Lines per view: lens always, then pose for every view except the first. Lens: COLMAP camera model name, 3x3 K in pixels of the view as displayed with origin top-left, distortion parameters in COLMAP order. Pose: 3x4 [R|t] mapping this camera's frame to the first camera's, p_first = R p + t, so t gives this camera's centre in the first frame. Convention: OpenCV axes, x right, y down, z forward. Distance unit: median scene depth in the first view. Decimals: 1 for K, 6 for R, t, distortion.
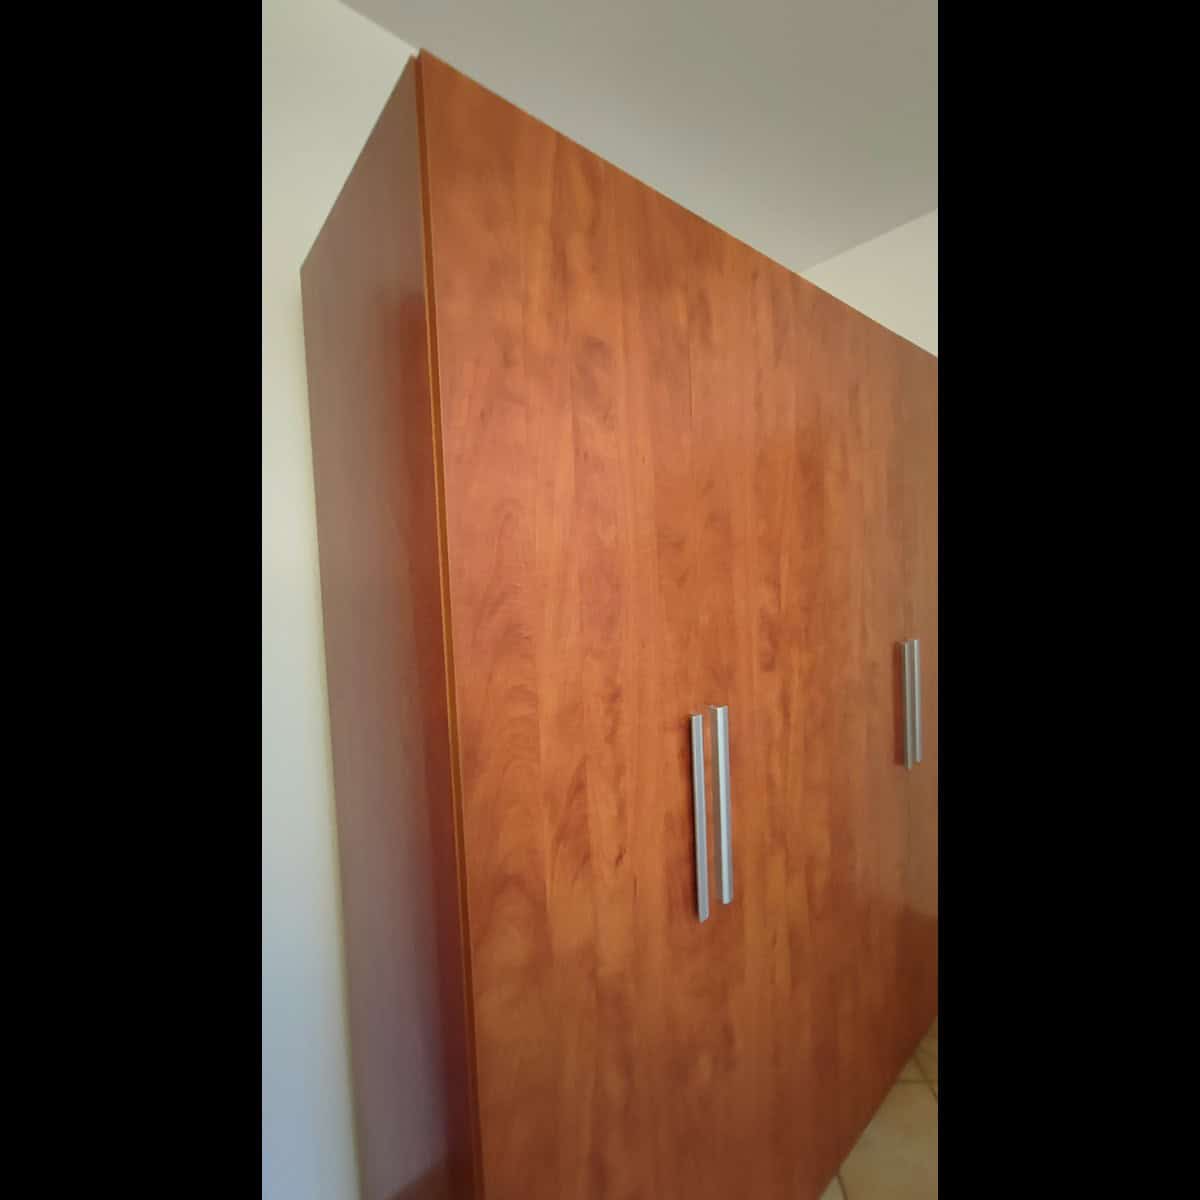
lens RADIAL K [[544.4, 0, 597.3], [0, 544.4, 592.3], [0, 0, 1]] dist [-0.008049, 0.000678]
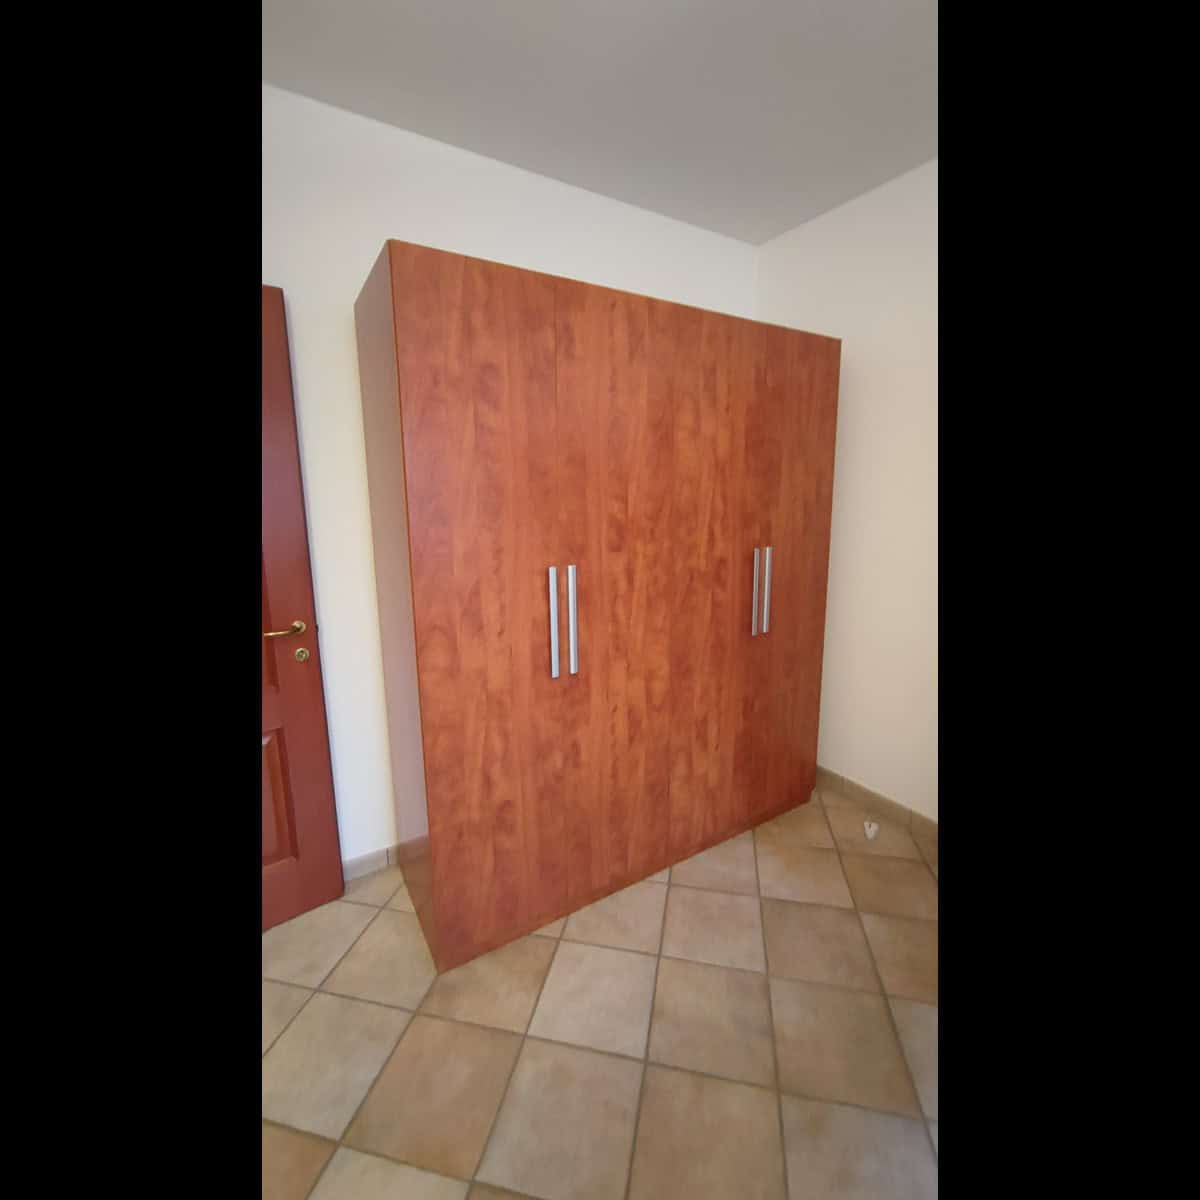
lens RADIAL K [[544.4, 0, 597.0], [0, 544.4, 596.8], [0, 0, 1]] dist [-0.008049, 0.000678]
pose [[0.988075, 0.063046, -0.140474, 0.608934], [-0.043228, 0.989220, 0.139910, 0.056065], [0.147780, -0.132169, 0.980149, -0.821182]]
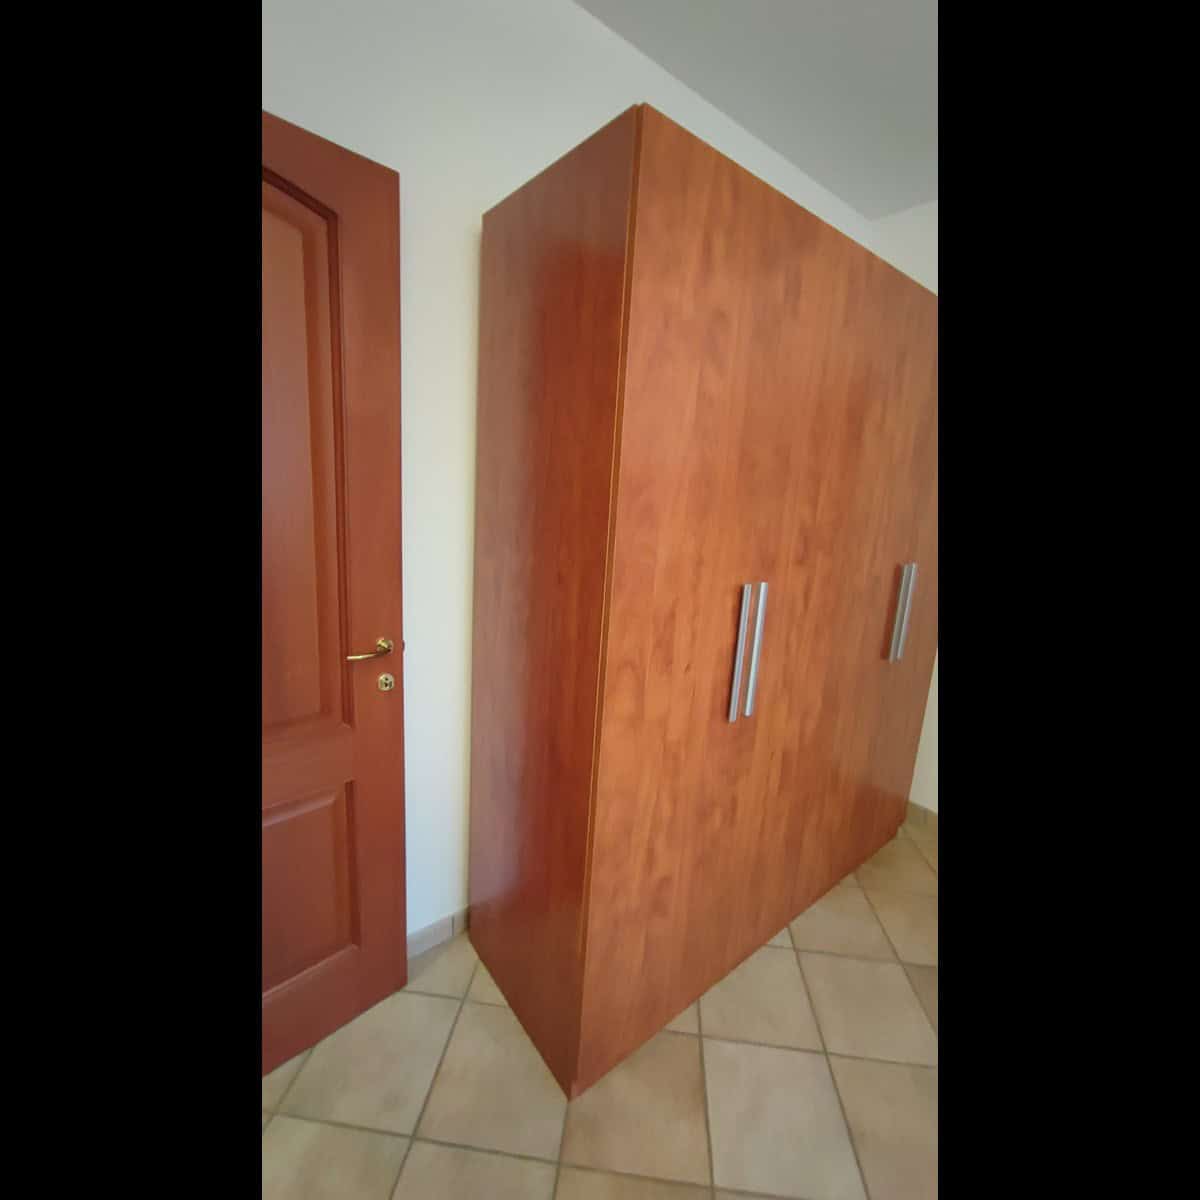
lens RADIAL K [[544.4, 0, 599.3], [0, 544.4, 596.3], [0, 0, 1]] dist [-0.008049, 0.000678]
pose [[0.994066, 0.108304, -0.010195, -0.197702], [-0.105505, 0.982701, 0.152209, 0.073220], [0.026503, -0.150230, 0.988296, -0.454142]]
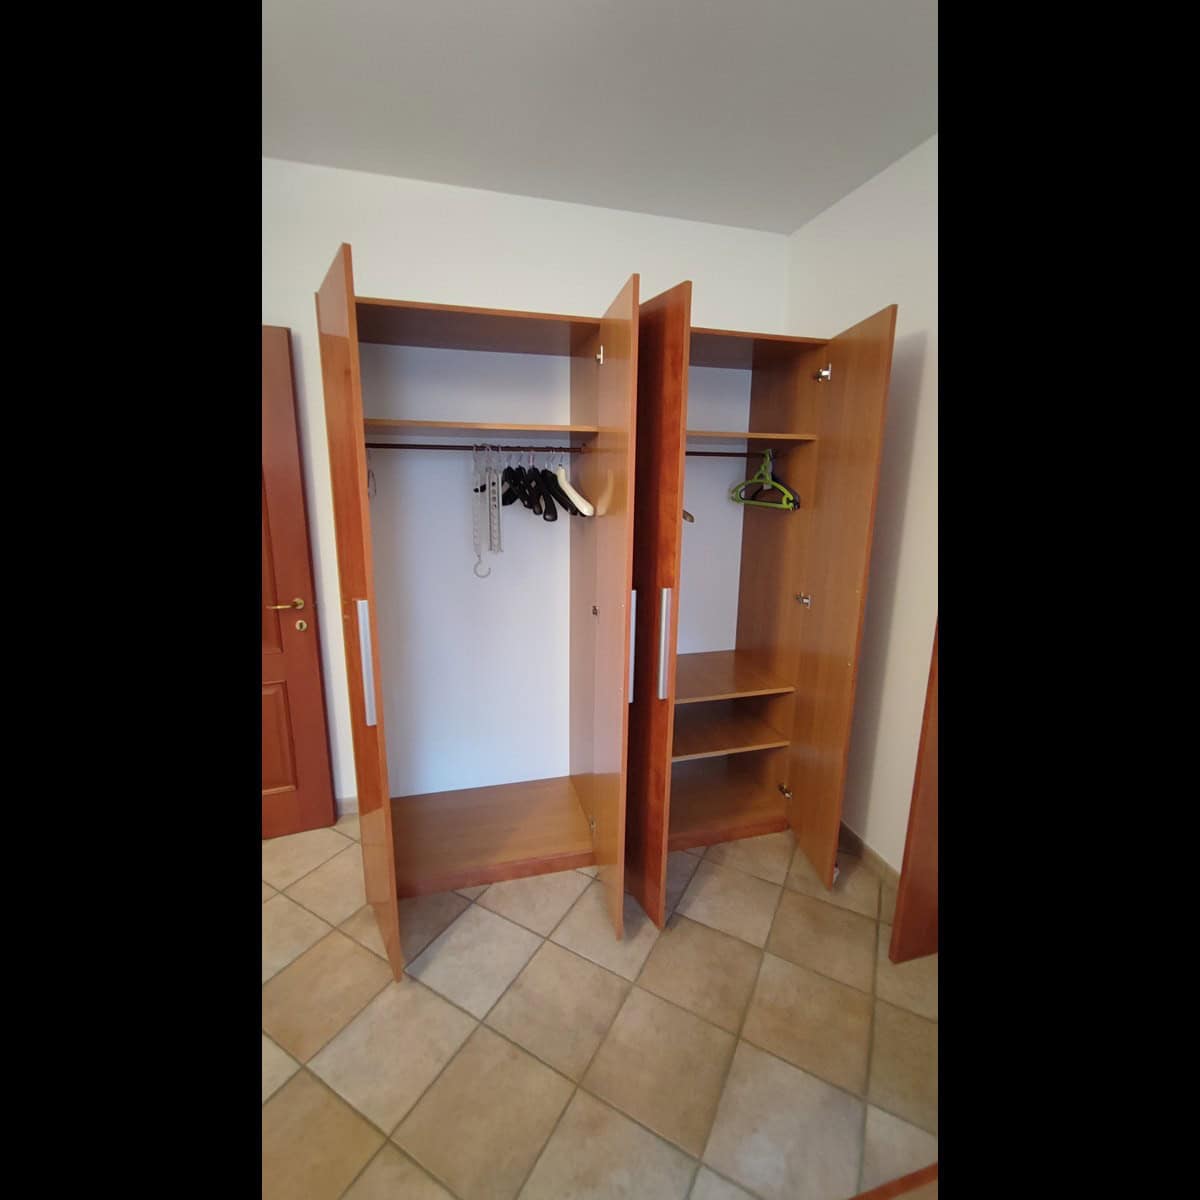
lens RADIAL K [[544.4, 0, 609.3], [0, 544.4, 602.3], [0, 0, 1]] dist [-0.008049, 0.000678]
pose [[0.903228, 0.160028, -0.398210, 1.524190], [-0.085153, 0.976256, 0.199181, -0.123696], [0.420629, -0.145997, 0.895408, -0.631224]]
